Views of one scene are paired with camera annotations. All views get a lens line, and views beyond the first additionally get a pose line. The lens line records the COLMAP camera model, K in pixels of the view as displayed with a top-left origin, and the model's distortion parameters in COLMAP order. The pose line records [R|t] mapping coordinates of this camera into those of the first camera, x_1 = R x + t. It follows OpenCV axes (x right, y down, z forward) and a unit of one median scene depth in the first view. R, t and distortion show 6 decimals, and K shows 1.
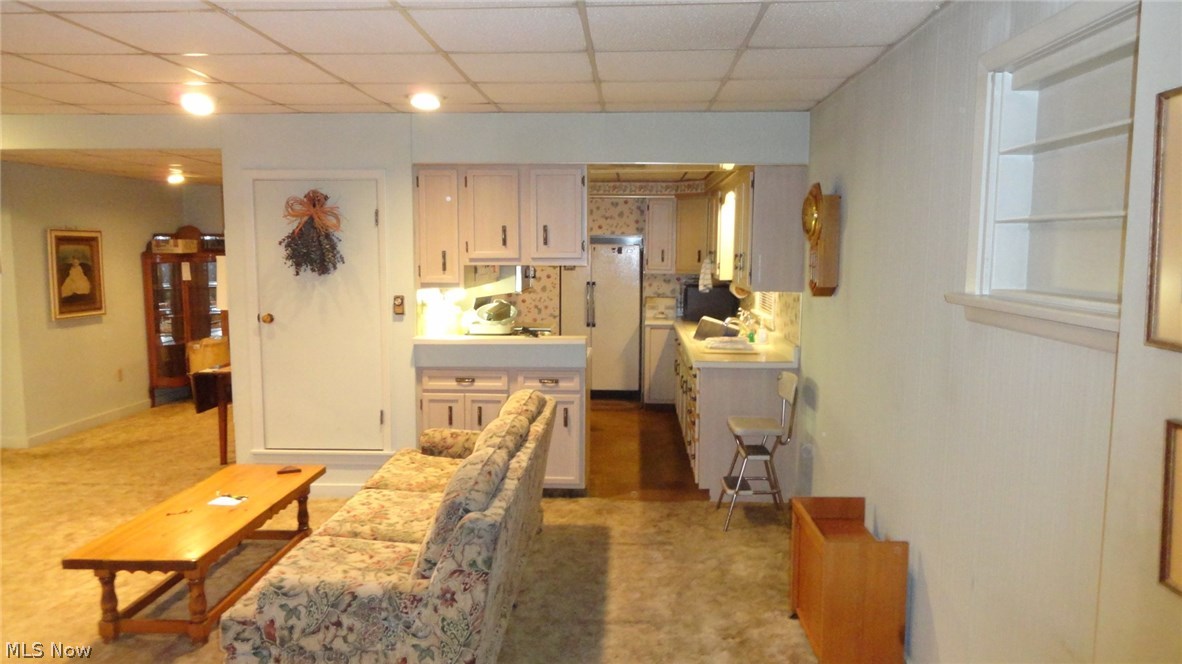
lens RADIAL K [[812.2, 0, 595.1], [0, 812.2, 333.1], [0, 0, 1]] dist [-0.013455, 0.022354]
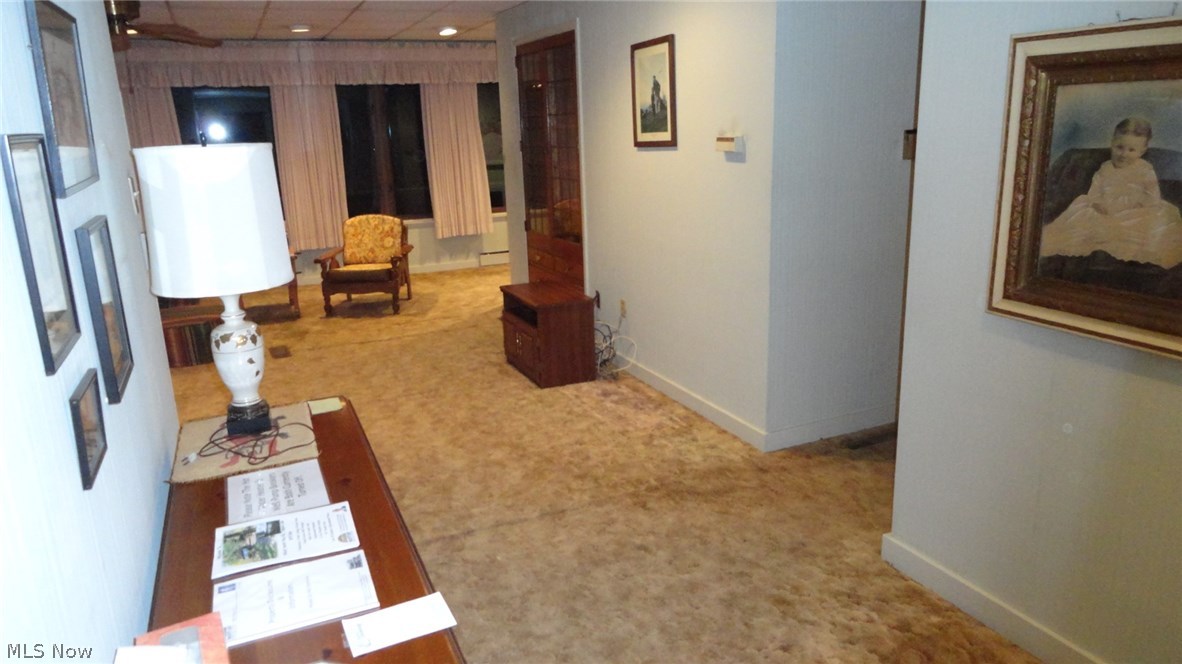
lens RADIAL K [[812.2, 0, 595.1], [0, 812.2, 333.1], [0, 0, 1]] dist [-0.013455, 0.022354]
pose [[-0.890881, 0.140354, -0.432008, -0.691433], [-0.017911, 0.939472, 0.342158, -0.235568], [0.453883, 0.312560, -0.834444, 2.316808]]
